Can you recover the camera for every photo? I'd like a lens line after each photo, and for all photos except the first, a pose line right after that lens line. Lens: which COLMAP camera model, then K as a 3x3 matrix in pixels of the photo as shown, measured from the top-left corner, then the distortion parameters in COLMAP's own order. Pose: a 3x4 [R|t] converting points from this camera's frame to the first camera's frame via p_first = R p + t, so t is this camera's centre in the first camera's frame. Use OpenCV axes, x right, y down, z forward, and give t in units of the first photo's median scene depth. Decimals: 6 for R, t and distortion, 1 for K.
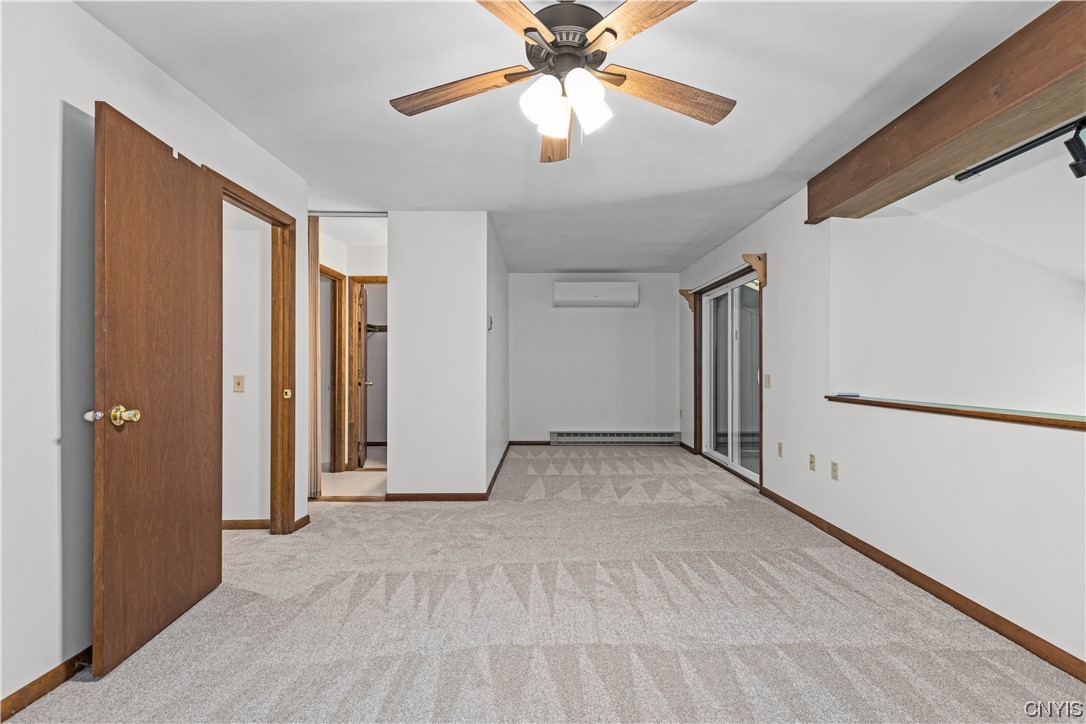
lens RADIAL K [[492.7, 0, 543.0], [0, 492.7, 362.0], [0, 0, 1]] dist [0.003621, 0.000904]
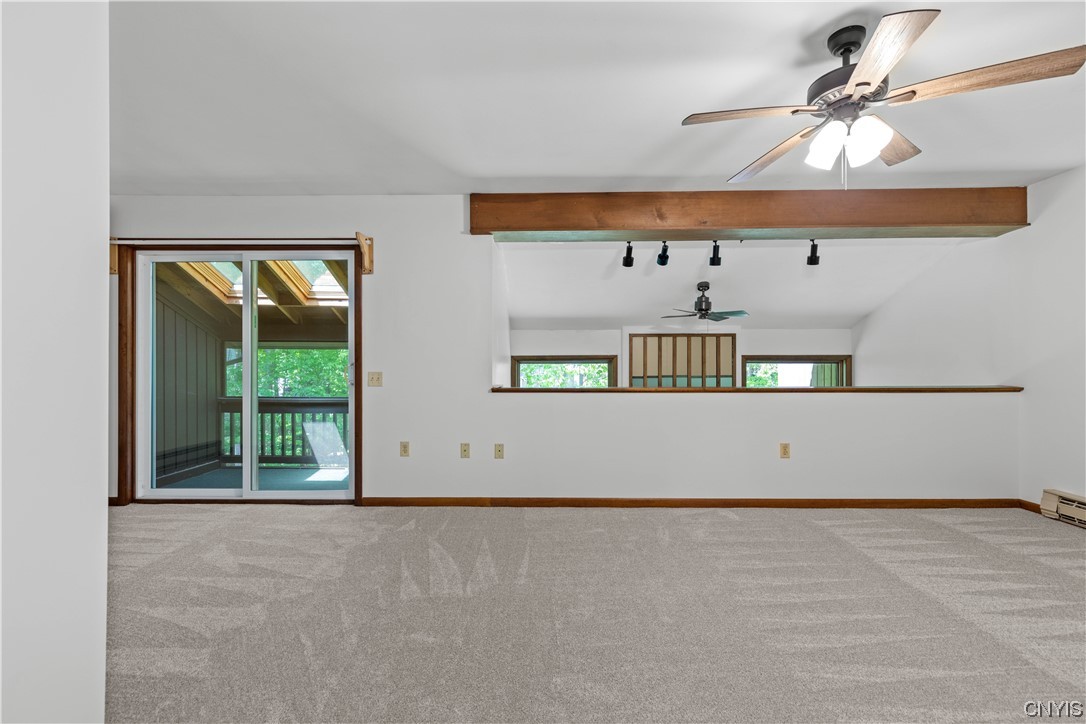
lens RADIAL K [[492.7, 0, 543.0], [0, 492.7, 362.0], [0, 0, 1]] dist [0.003621, 0.000904]
pose [[-0.000787, 0.000114, 1.000000, -0.645415], [-0.007993, 0.999968, -0.000120, 0.006384], [-0.999968, -0.007993, -0.000787, 0.976387]]
